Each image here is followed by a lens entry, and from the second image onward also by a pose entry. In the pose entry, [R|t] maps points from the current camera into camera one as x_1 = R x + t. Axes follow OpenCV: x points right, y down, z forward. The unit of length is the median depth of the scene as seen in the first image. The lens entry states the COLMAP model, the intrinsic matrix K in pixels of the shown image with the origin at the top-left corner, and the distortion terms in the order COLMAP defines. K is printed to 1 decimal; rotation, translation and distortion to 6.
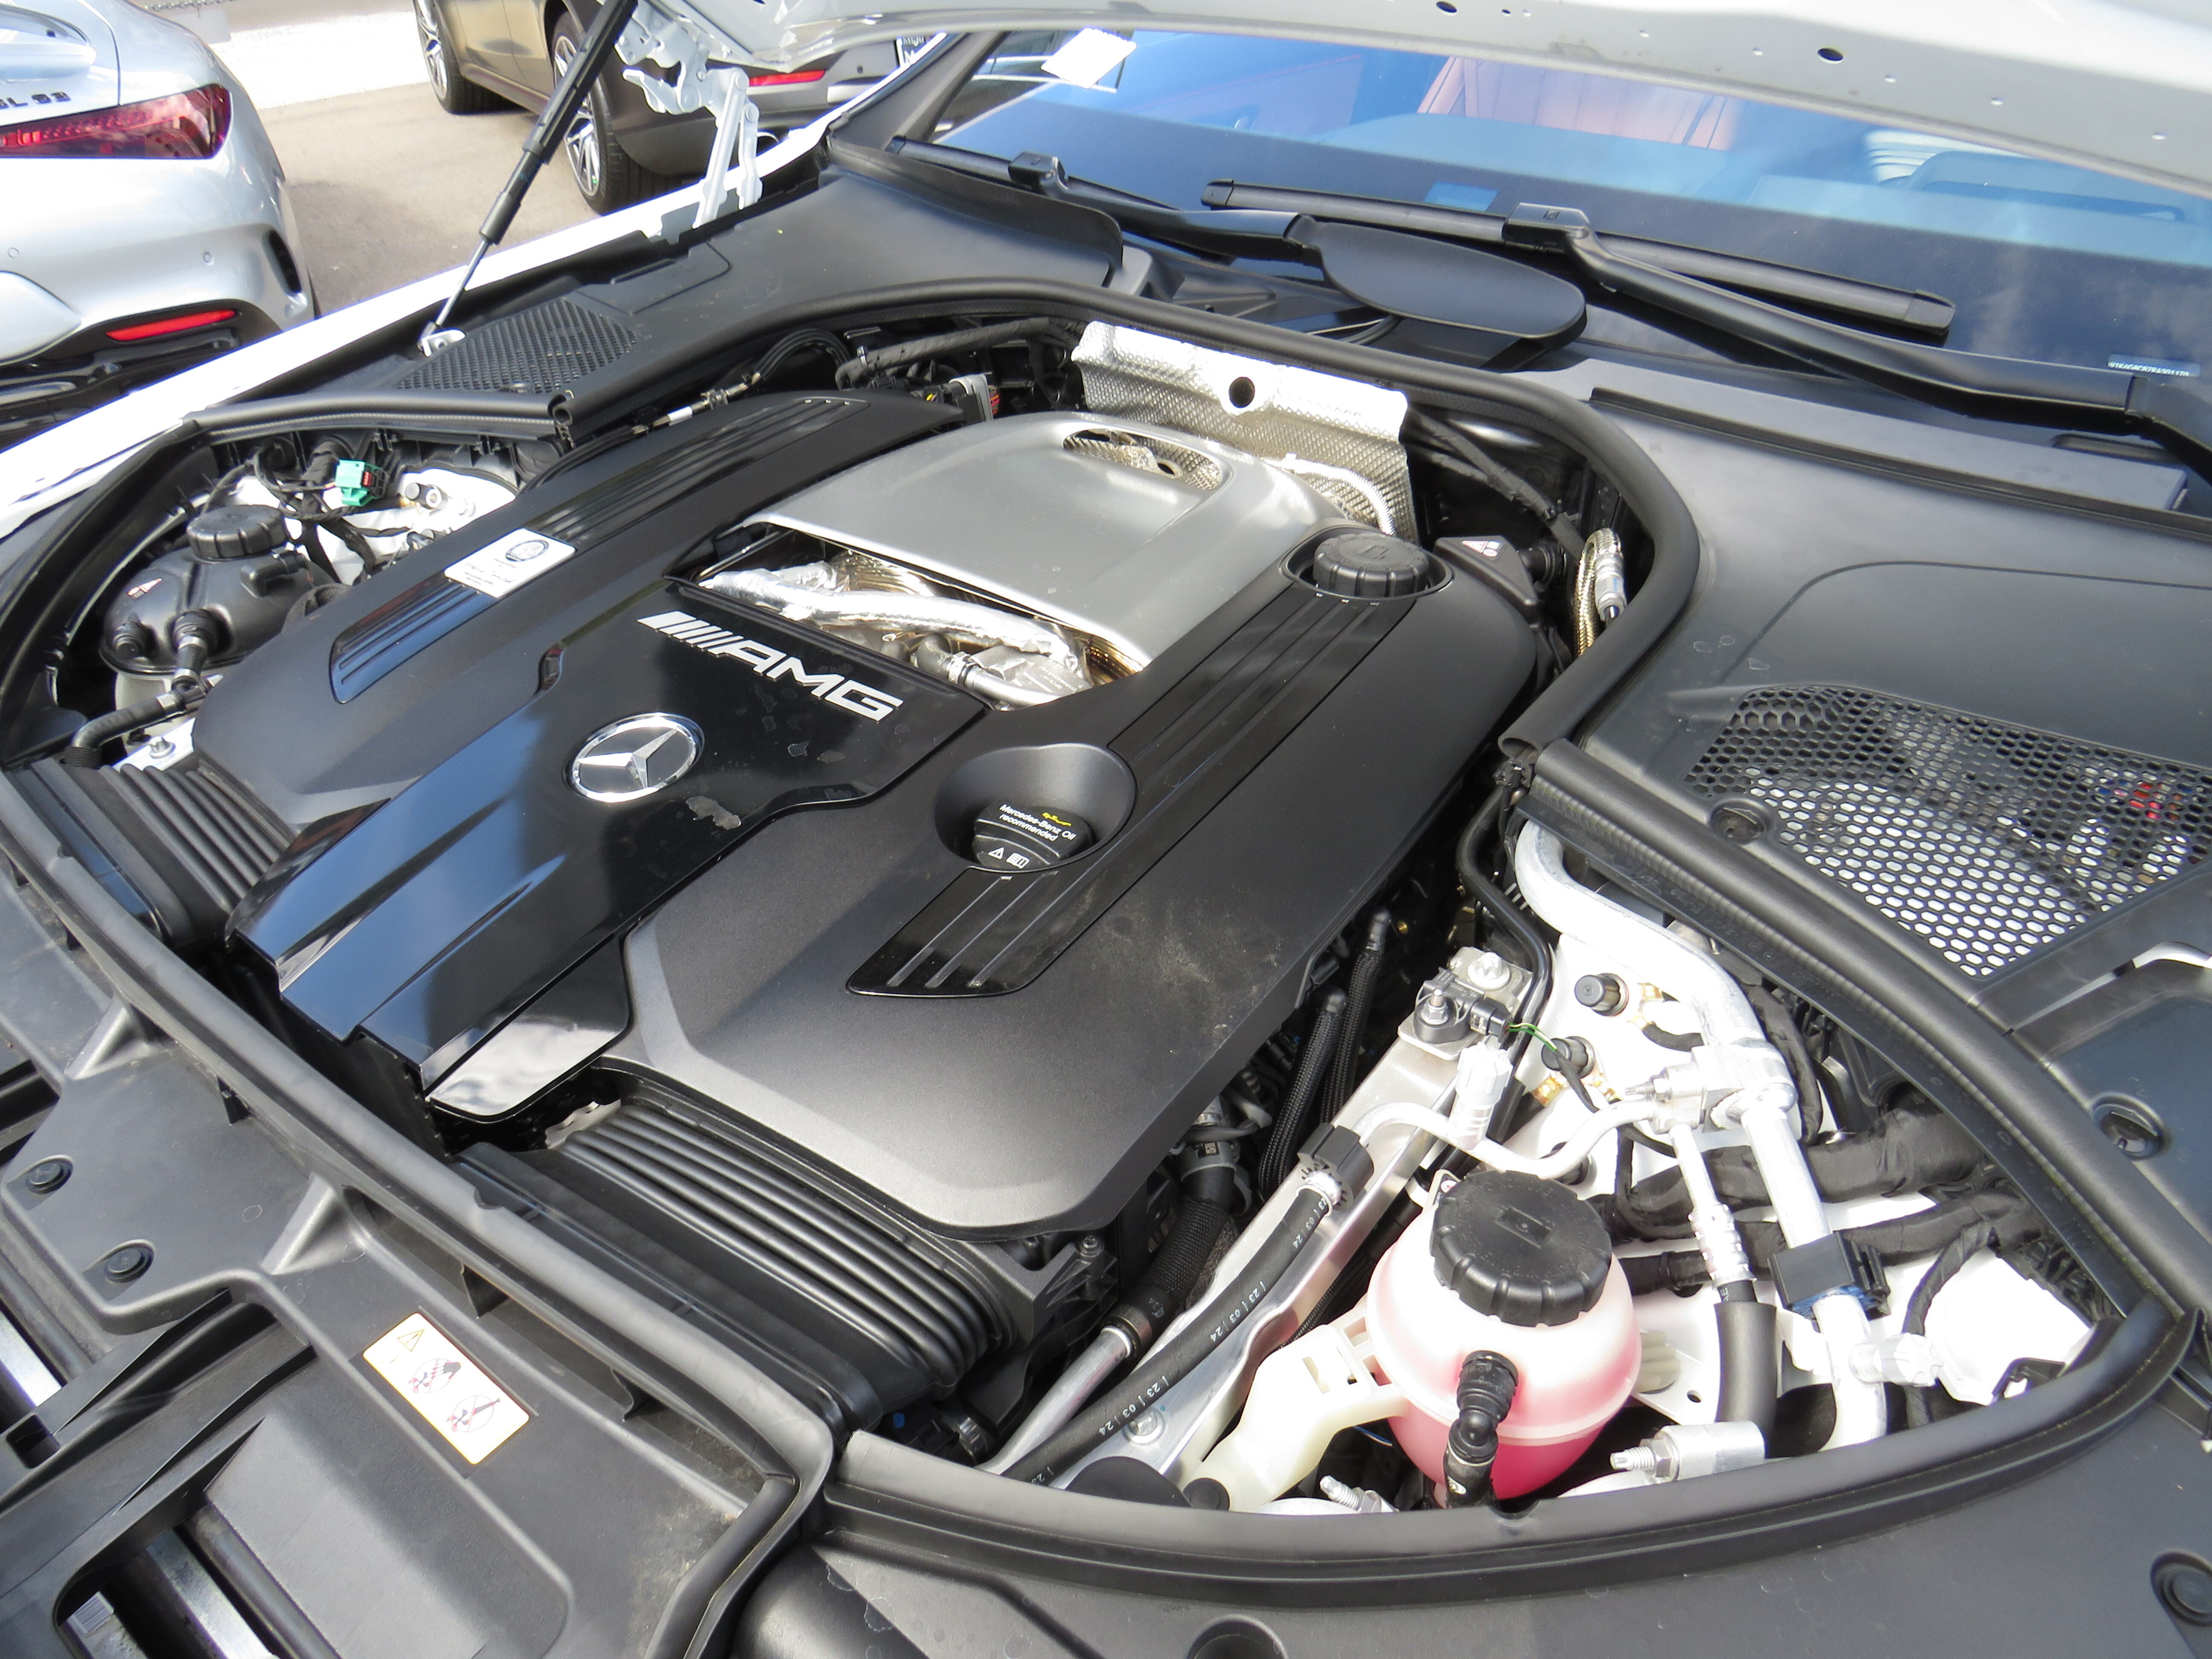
lens RADIAL K [[1576.8, 0, 1101.6], [0, 1576.8, 831.3], [0, 0, 1]] dist [-0.026774, 0.016724]
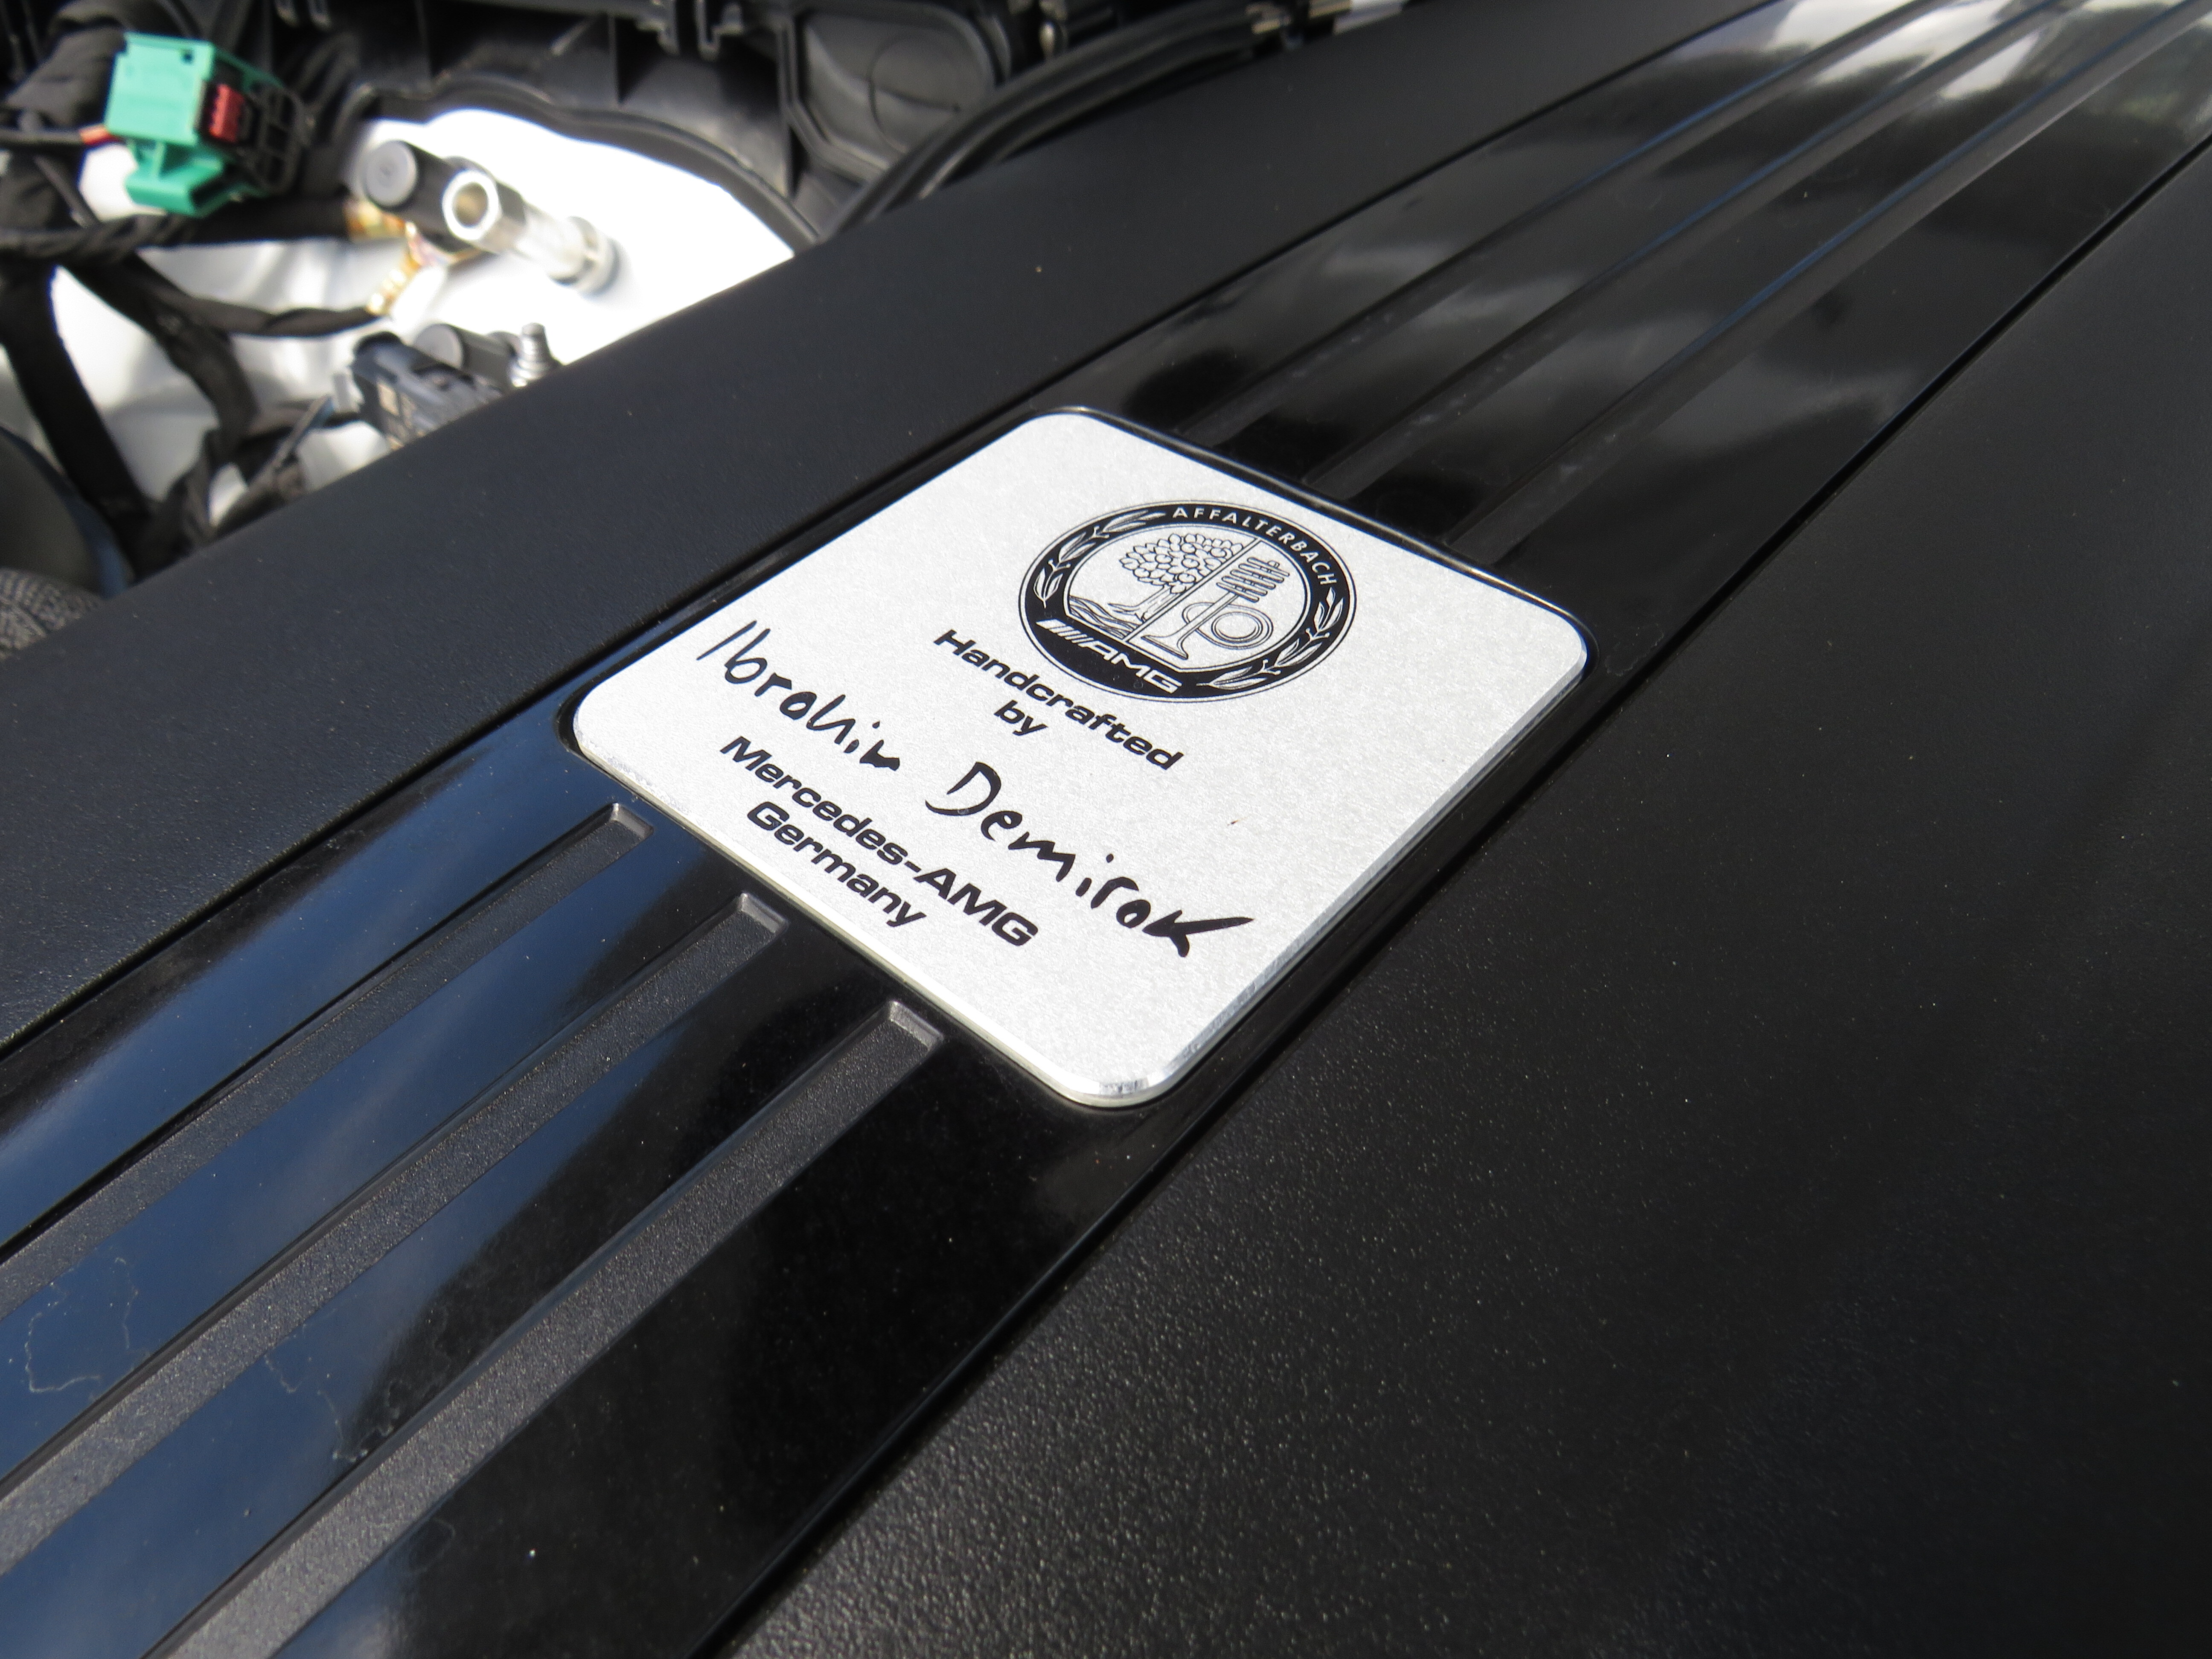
lens RADIAL K [[1576.8, 0, 1110.7], [0, 1576.8, 825.9], [0, 0, 1]] dist [-0.026774, 0.016724]
pose [[0.995818, 0.090309, 0.013819, -0.307349], [-0.091229, 0.991050, 0.097456, -0.142661], [-0.004894, -0.098309, 0.995144, 0.714497]]
